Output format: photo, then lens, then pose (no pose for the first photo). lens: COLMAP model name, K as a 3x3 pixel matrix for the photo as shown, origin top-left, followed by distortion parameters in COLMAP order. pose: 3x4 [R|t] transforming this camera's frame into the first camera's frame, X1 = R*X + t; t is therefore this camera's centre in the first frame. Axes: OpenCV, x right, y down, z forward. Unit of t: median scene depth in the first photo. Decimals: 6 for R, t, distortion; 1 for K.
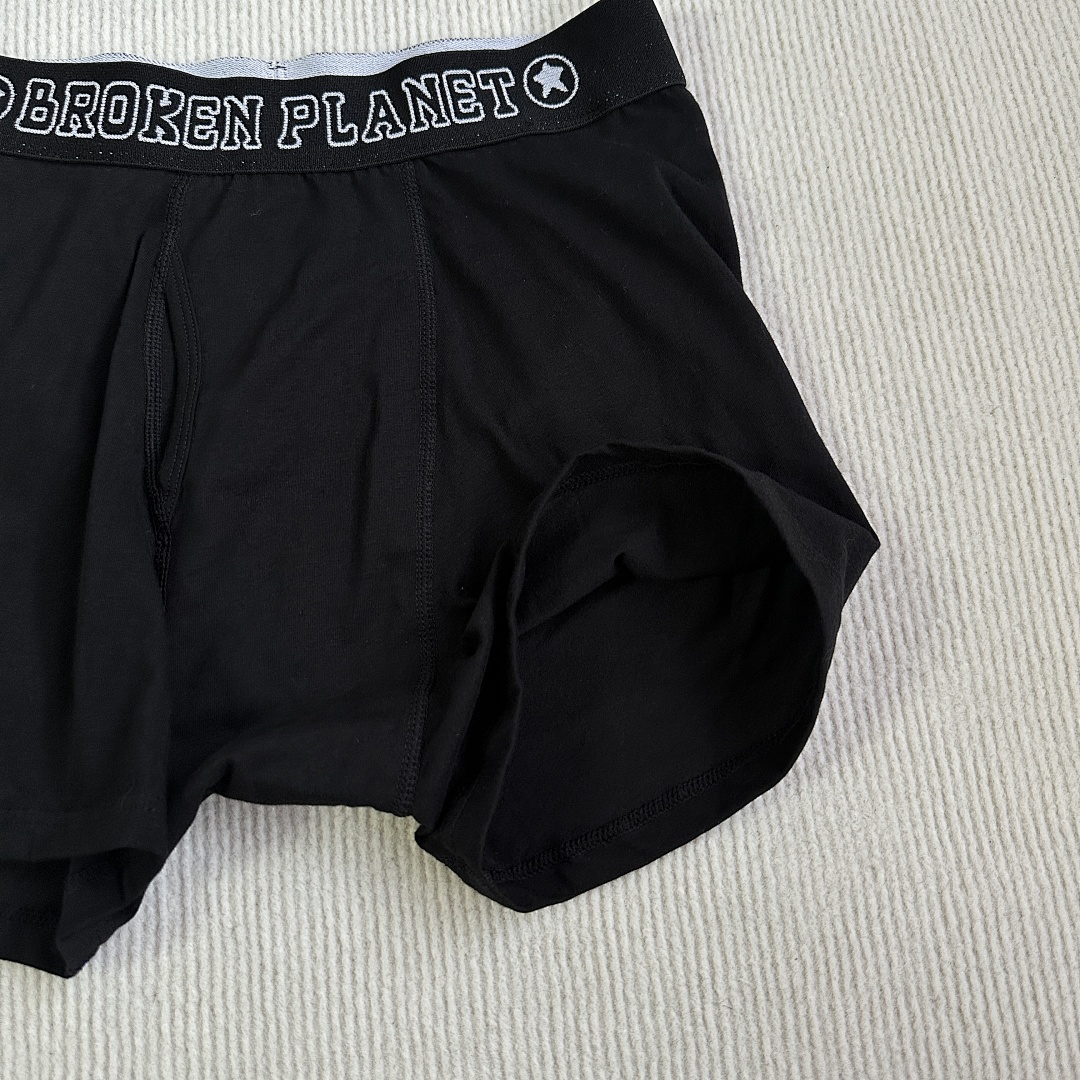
lens RADIAL K [[1056.3, 0, 539.1], [0, 1056.3, 552.5], [0, 0, 1]] dist [0.011286, -0.055355]
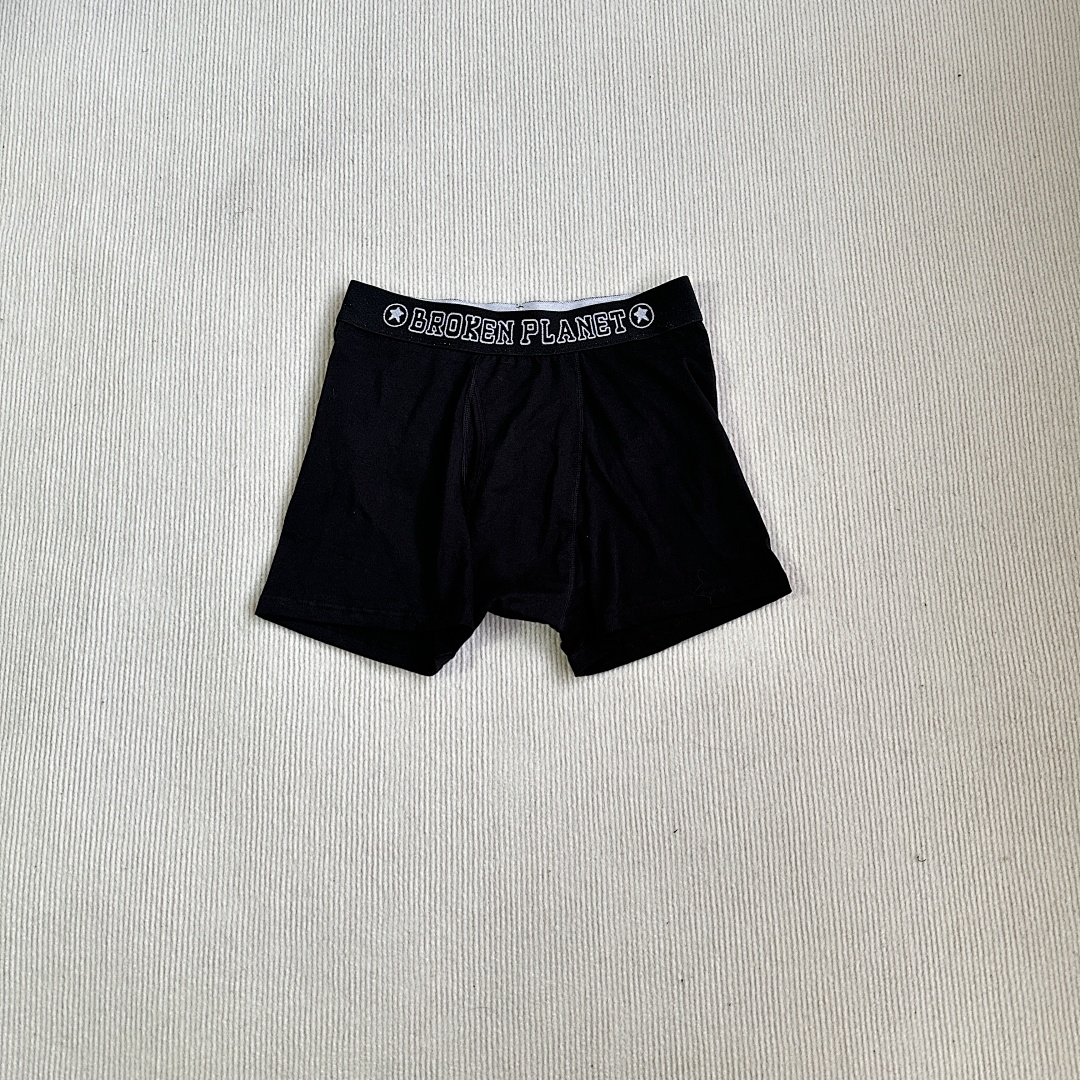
lens RADIAL K [[949.5, 0, 540.7], [0, 949.5, 557.3], [0, 0, 1]] dist [0.152731, -0.301796]
pose [[0.994717, 0.061657, -0.082080, 0.000503], [-0.060643, 0.998050, 0.014783, 0.056960], [0.082831, -0.009728, 0.996516, -1.228109]]
